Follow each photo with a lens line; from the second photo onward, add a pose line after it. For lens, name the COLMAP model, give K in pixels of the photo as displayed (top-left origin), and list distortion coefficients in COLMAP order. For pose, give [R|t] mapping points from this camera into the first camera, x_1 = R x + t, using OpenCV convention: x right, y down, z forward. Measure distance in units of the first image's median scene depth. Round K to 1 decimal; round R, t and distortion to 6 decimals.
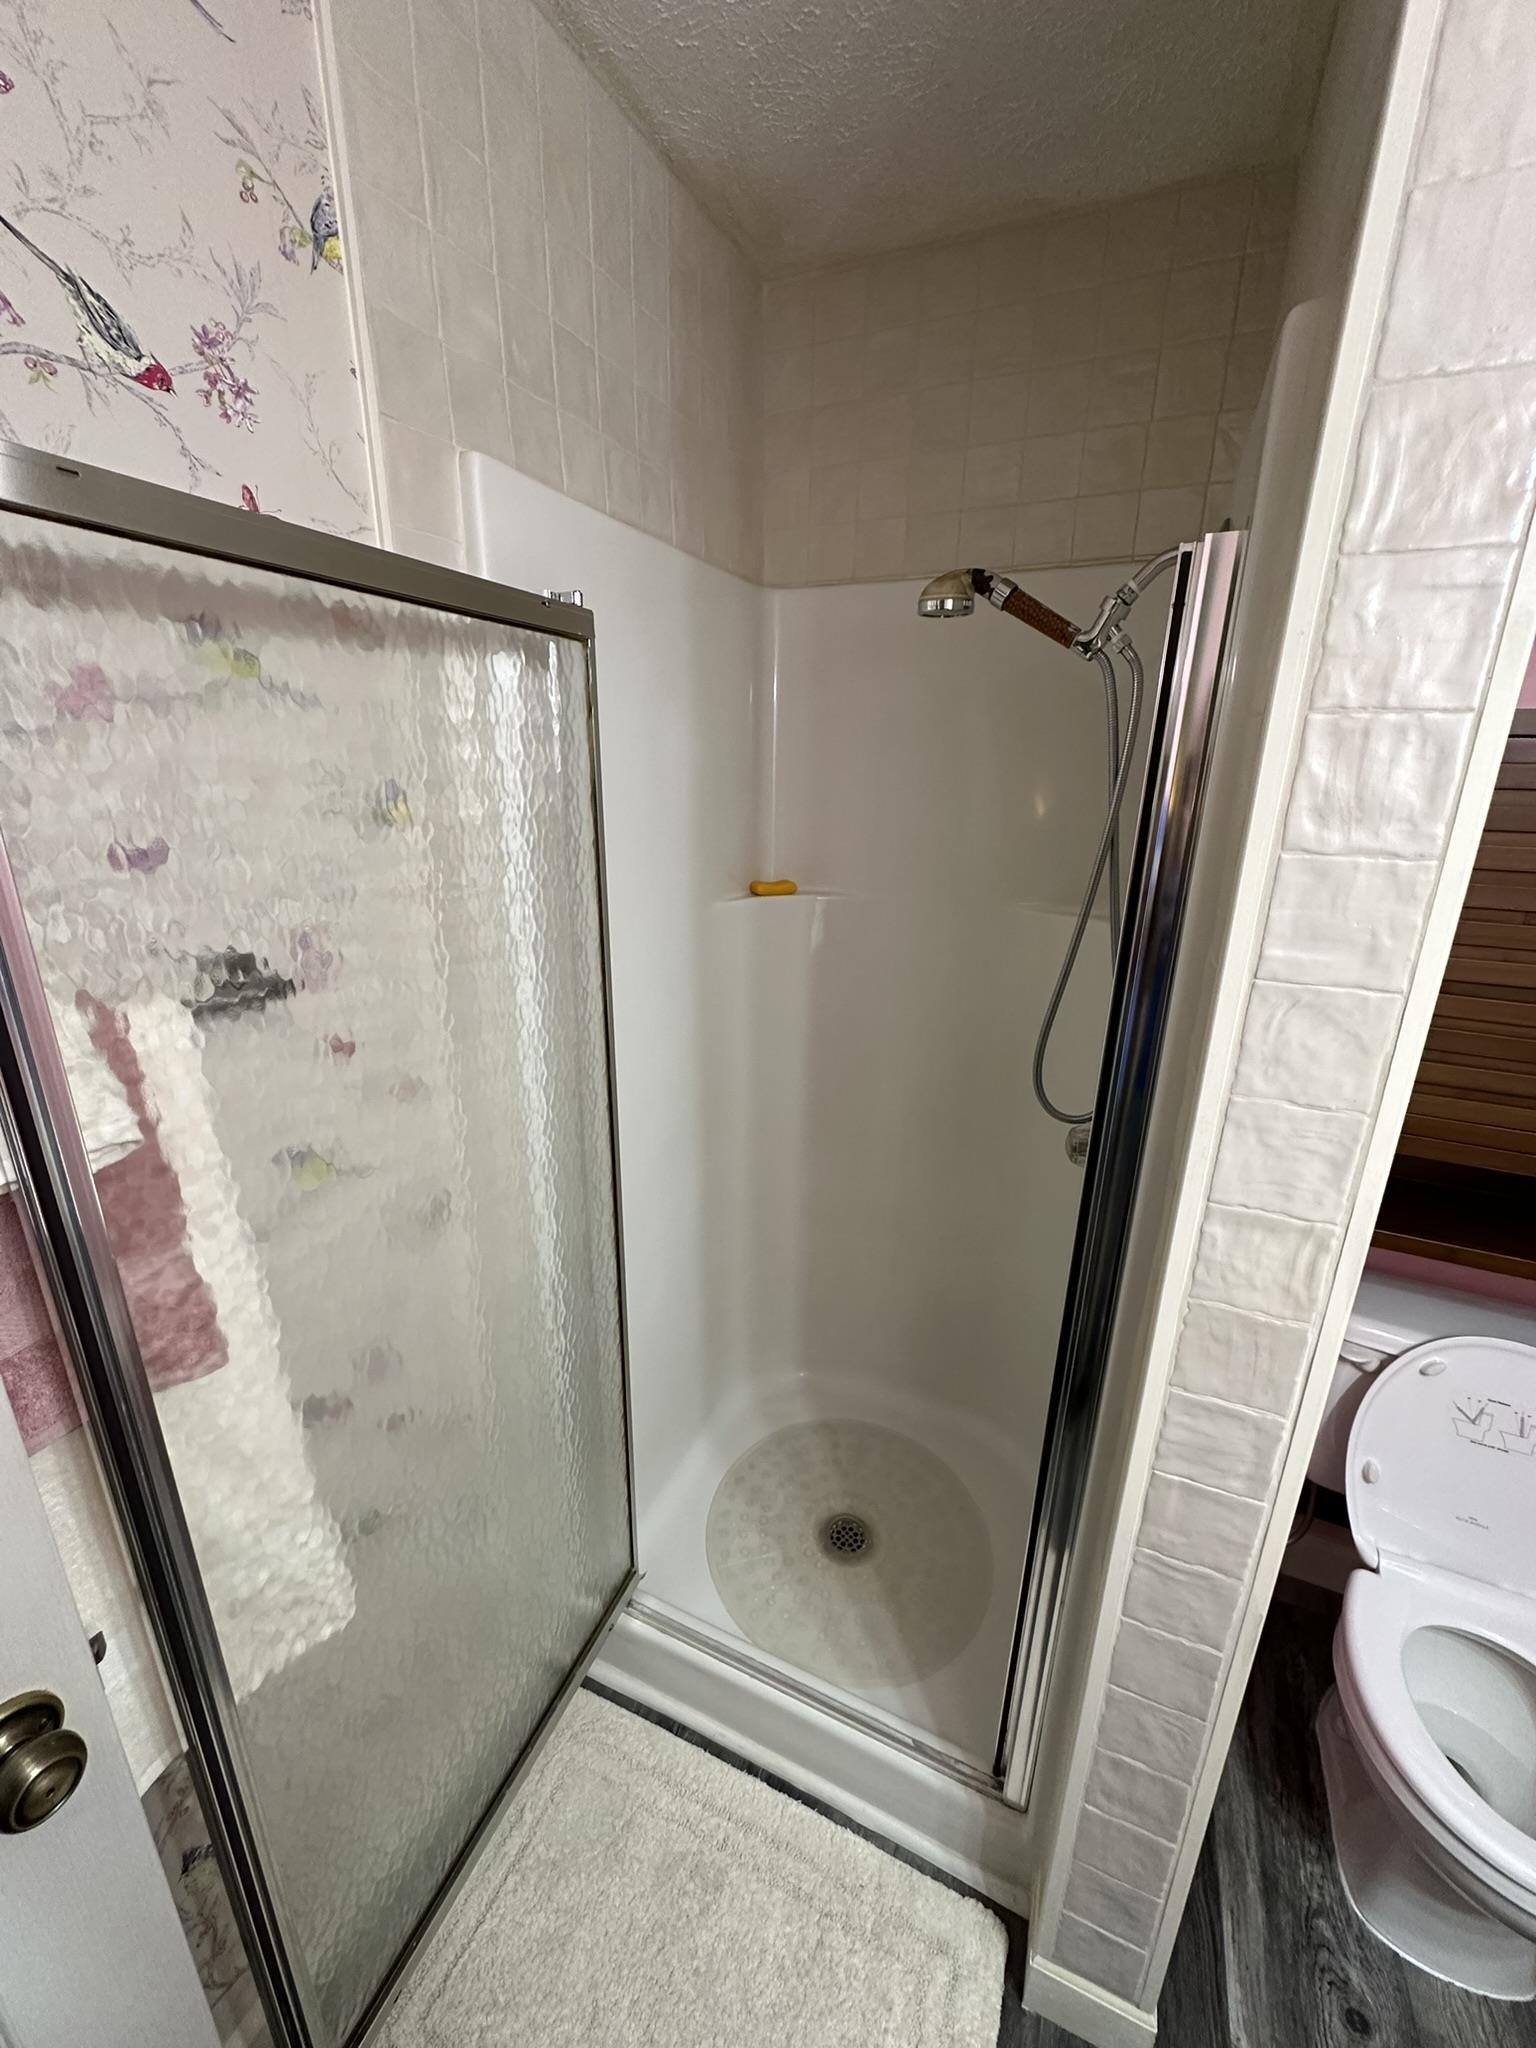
lens RADIAL K [[815.2, 0, 764.6], [0, 815.2, 1020.2], [0, 0, 1]] dist [-0.005533, 0.000636]
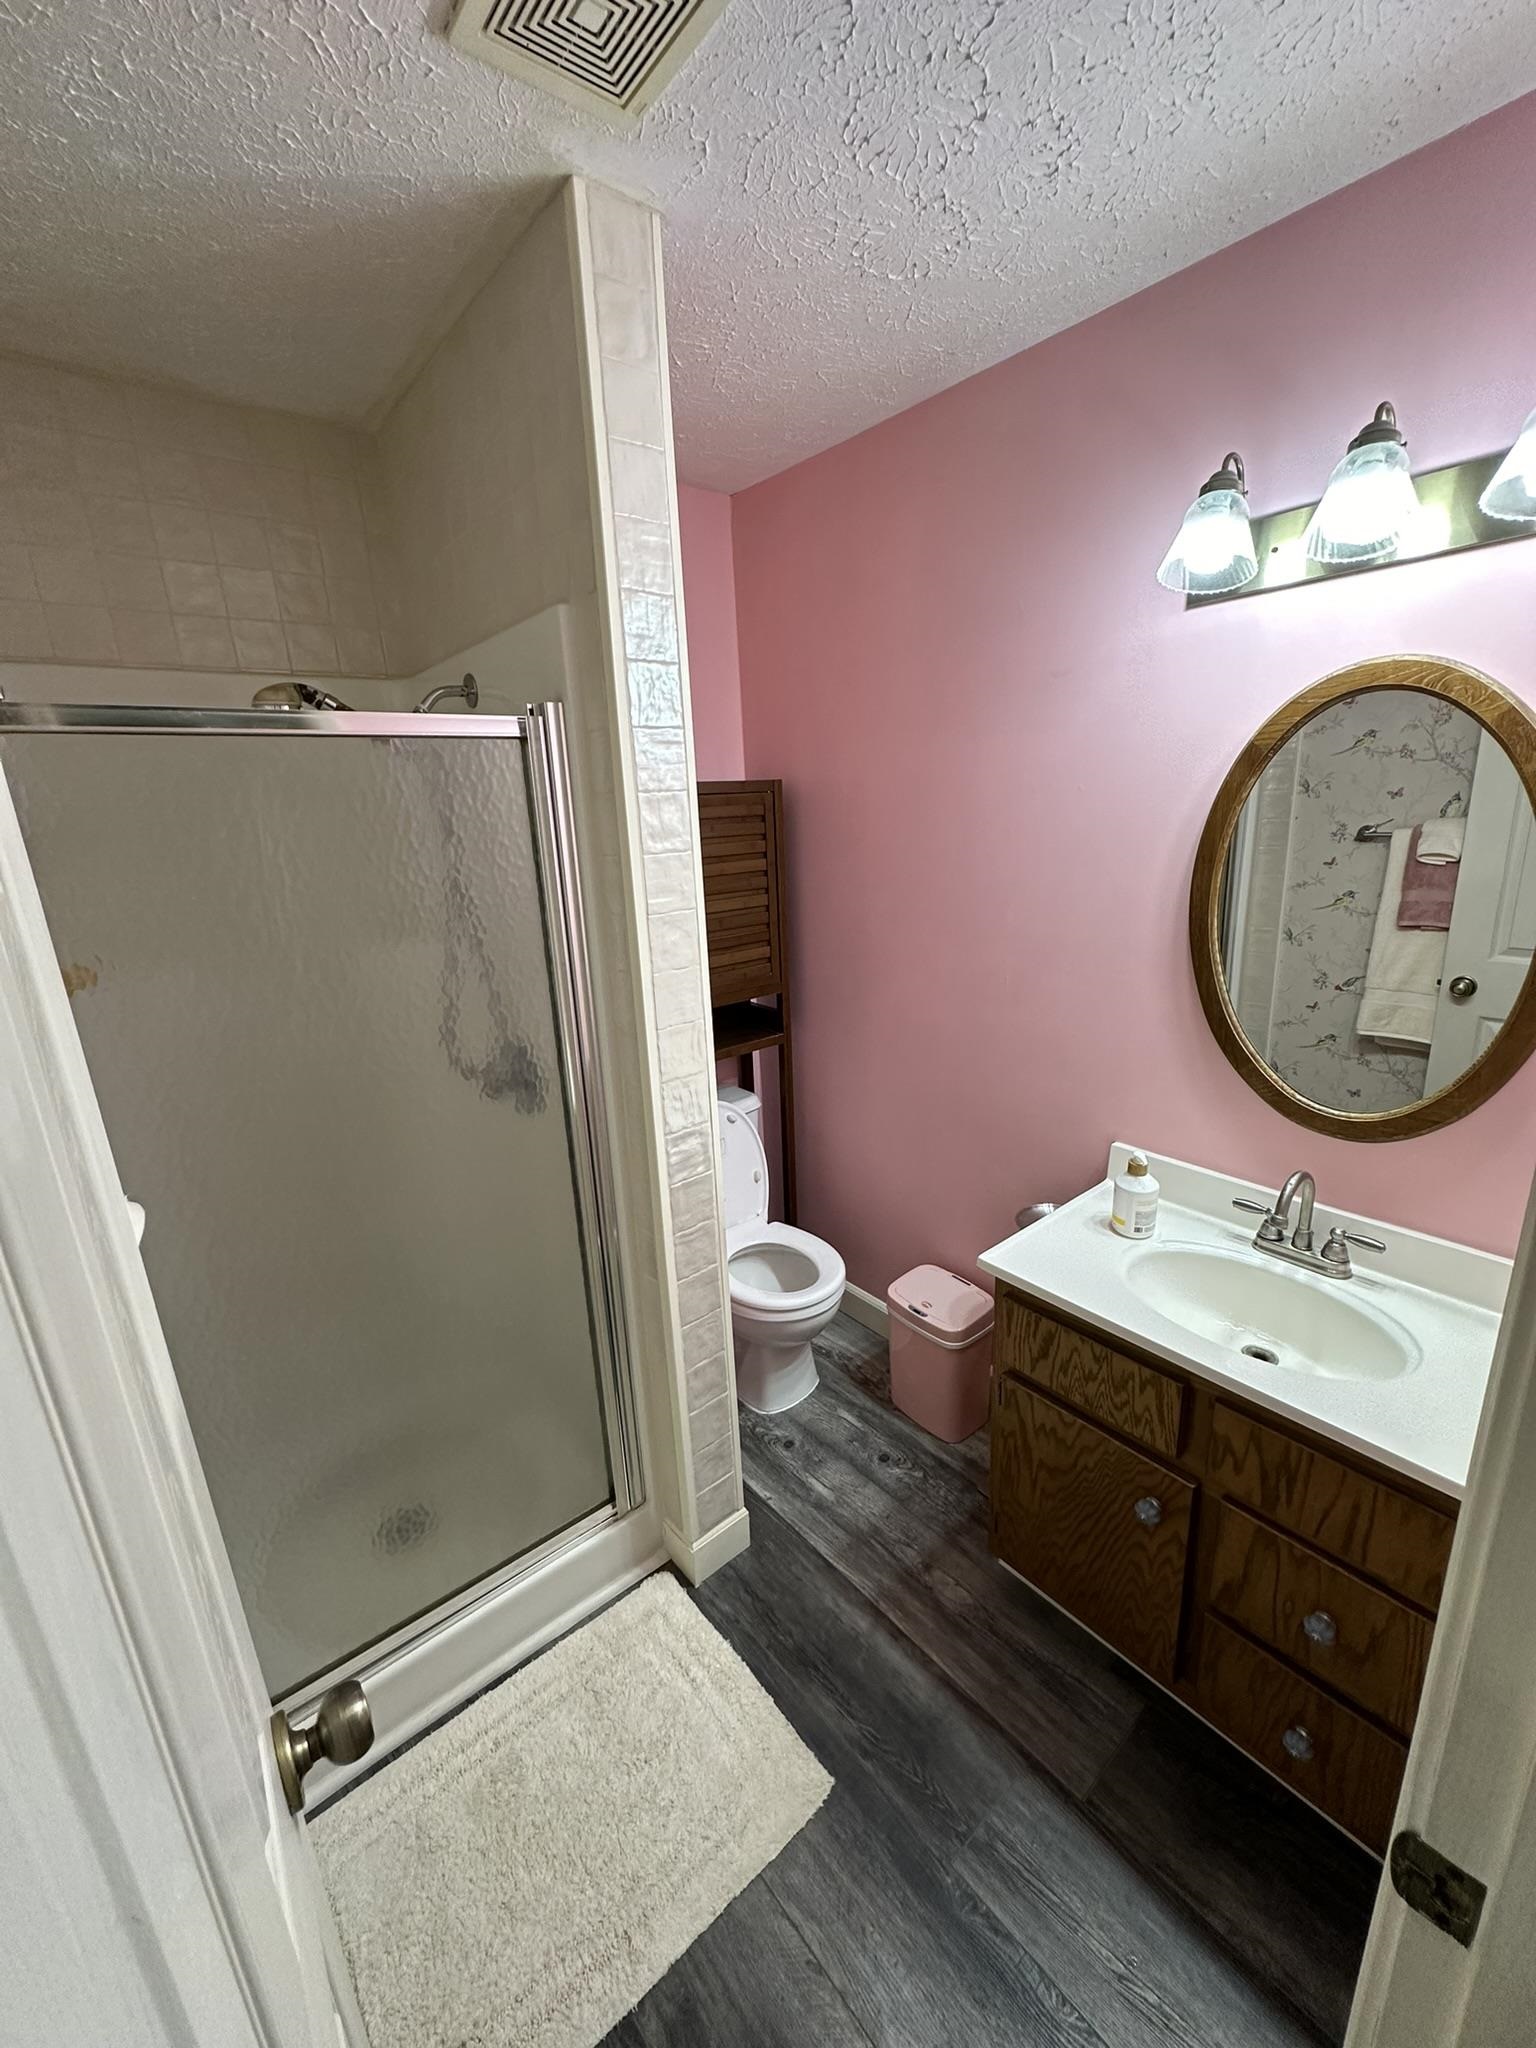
lens RADIAL K [[815.2, 0, 761.0], [0, 815.2, 1020.8], [0, 0, 1]] dist [-0.005533, 0.000636]
pose [[0.448623, -0.275620, 0.850159, -0.952465], [0.323742, 0.936770, 0.132863, 0.015939], [-0.833024, 0.215627, 0.509487, -0.218789]]
